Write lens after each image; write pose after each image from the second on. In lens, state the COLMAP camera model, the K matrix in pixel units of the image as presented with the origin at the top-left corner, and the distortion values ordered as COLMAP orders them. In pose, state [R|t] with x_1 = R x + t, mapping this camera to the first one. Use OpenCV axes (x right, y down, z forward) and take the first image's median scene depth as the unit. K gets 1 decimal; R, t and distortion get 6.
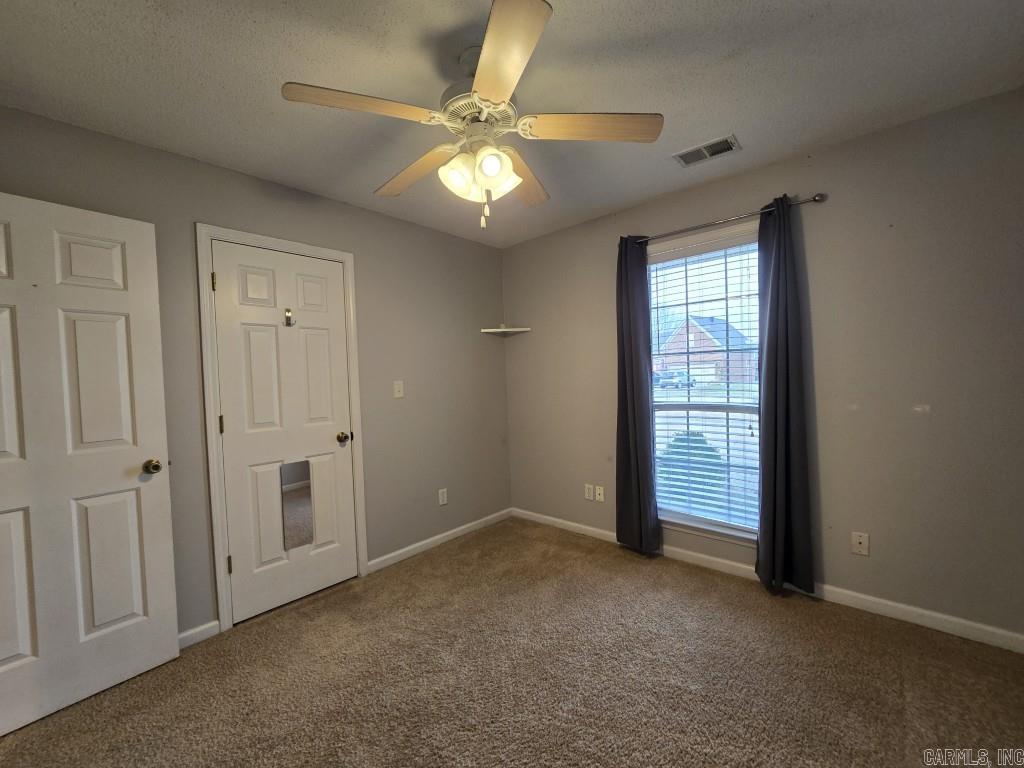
lens RADIAL K [[423.8, 0, 506.4], [0, 423.8, 386.4], [0, 0, 1]] dist [-0.001602, 0.000220]
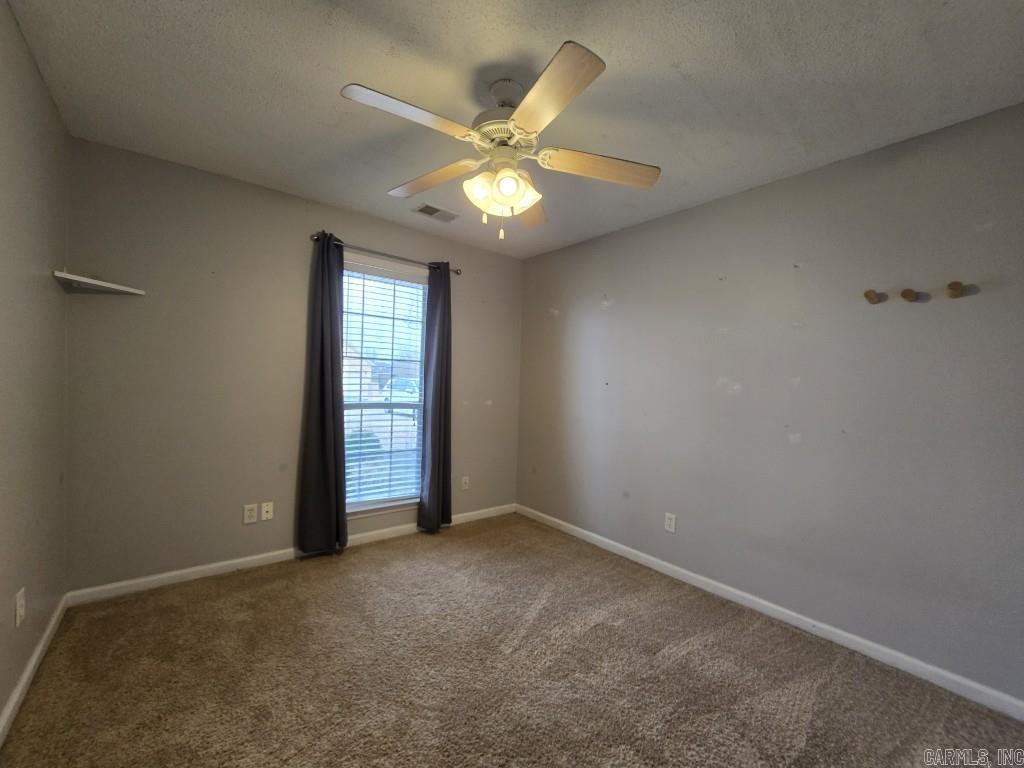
lens RADIAL K [[423.8, 0, 506.4], [0, 423.8, 386.4], [0, 0, 1]] dist [-0.001602, 0.000220]
pose [[0.148599, 0.028076, 0.988499, -0.646567], [-0.014091, 0.999556, -0.026272, 0.021710], [-0.988797, -0.010025, 0.148928, 0.464897]]
